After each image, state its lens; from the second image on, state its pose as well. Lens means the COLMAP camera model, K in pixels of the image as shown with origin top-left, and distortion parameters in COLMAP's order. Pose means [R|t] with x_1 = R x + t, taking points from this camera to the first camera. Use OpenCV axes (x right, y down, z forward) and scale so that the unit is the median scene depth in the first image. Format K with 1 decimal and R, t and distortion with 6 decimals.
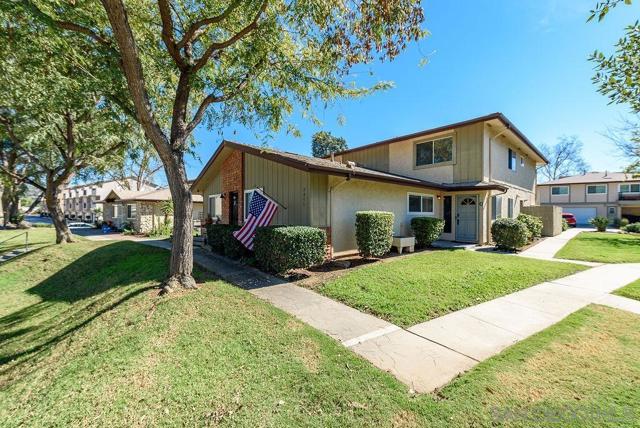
lens RADIAL K [[250.9, 0, 317.8], [0, 250.9, 212.2], [0, 0, 1]] dist [0.006772, -0.002414]
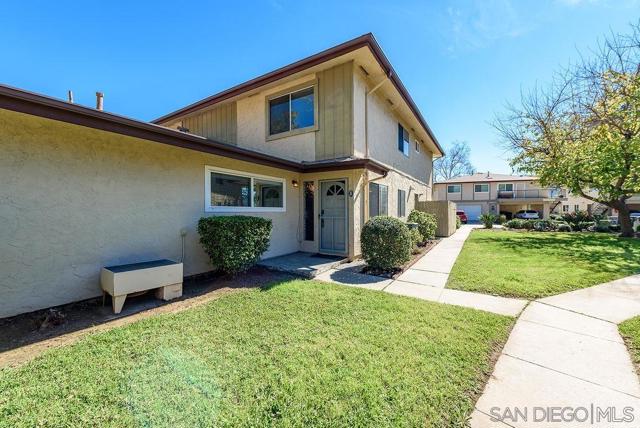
lens RADIAL K [[250.9, 0, 320.9], [0, 250.9, 212.5], [0, 0, 1]] dist [0.006772, -0.002414]
pose [[0.961516, -0.008702, 0.274610, 0.310644], [0.007819, 0.999960, 0.004311, 0.008278], [-0.274637, -0.001998, 0.961546, 0.324931]]
